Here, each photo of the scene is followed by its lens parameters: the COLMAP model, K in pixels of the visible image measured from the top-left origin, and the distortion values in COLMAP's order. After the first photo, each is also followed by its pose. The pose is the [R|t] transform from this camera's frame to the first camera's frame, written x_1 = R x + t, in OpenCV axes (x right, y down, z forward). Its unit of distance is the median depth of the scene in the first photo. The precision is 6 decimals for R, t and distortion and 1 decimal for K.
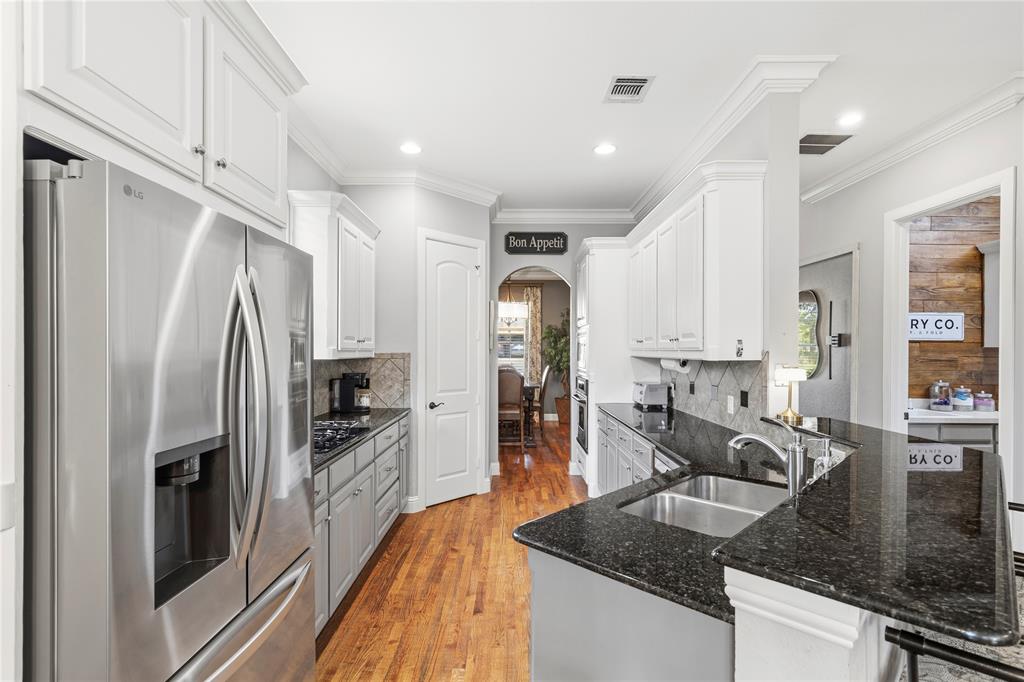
lens RADIAL K [[483.1, 0, 515.1], [0, 483.1, 349.0], [0, 0, 1]] dist [0.004201, 0.000329]
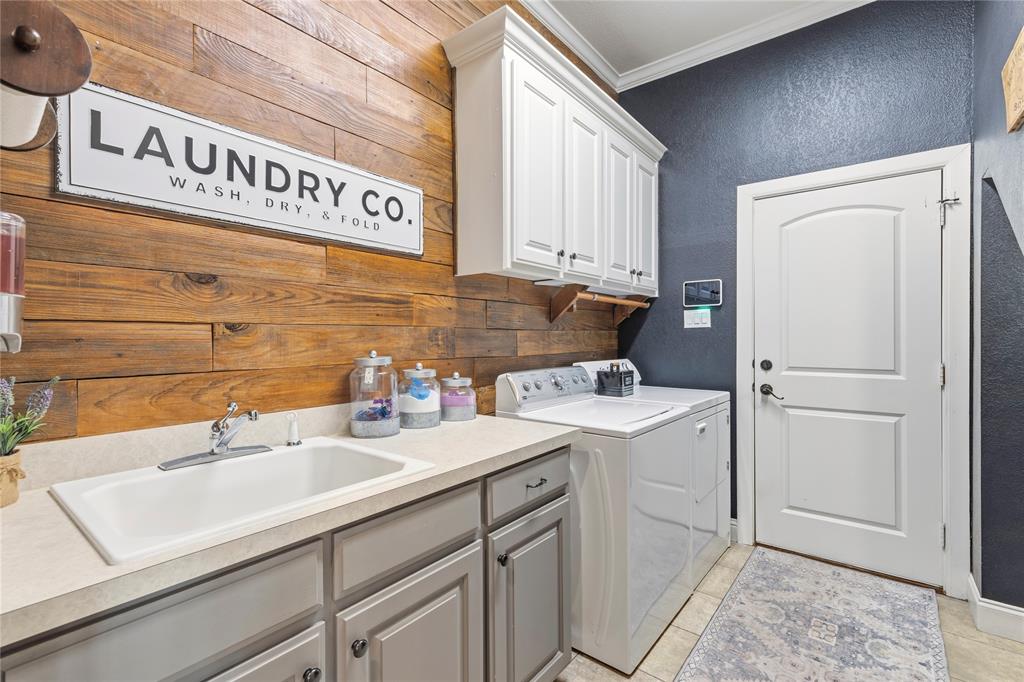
lens RADIAL K [[470.1, 0, 510.2], [0, 470.1, 336.7], [0, 0, 1]] dist [0.007449, -0.000070]
pose [[0.632231, -0.009946, 0.774716, 0.657938], [0.008076, 0.999948, 0.006247, 0.051609], [-0.774738, 0.002308, 0.632279, 0.685110]]
